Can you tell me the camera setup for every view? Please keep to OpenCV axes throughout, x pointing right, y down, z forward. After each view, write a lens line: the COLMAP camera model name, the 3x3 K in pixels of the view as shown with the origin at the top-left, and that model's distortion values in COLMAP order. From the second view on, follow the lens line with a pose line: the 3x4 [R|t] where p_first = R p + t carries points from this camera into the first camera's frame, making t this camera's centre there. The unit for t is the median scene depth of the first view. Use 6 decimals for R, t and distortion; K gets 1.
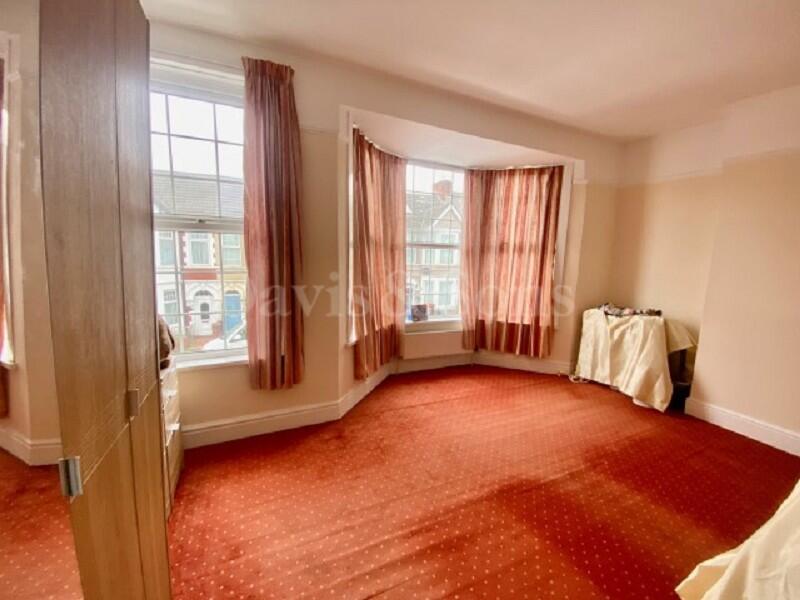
lens RADIAL K [[322.6, 0, 400.0], [0, 322.6, 300.0], [0, 0, 1]] dist [0.016789, -0.019476]
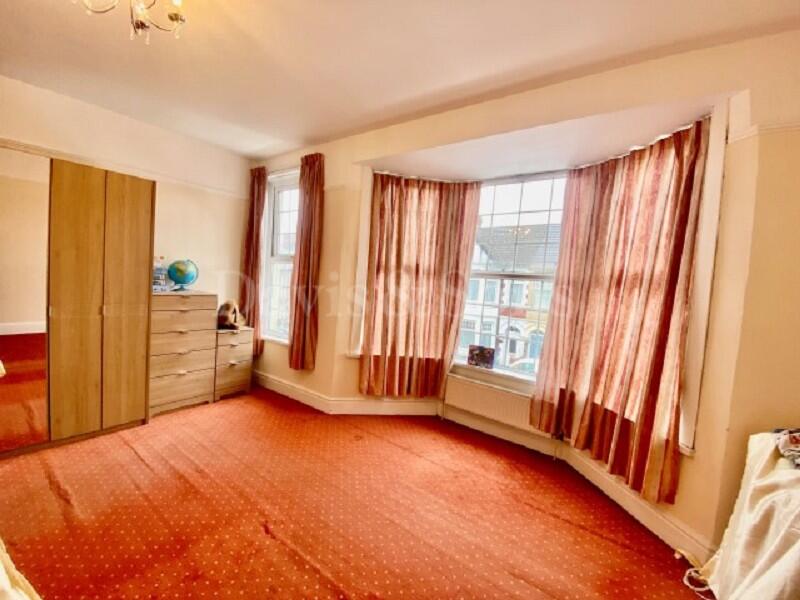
lens RADIAL K [[322.6, 0, 400.0], [0, 322.6, 300.0], [0, 0, 1]] dist [0.016789, -0.019476]
pose [[0.492036, 0.059392, -0.868547, 0.661997], [-0.182051, 0.982632, -0.035940, -0.034544], [0.851327, 0.175803, 0.494303, 0.387995]]
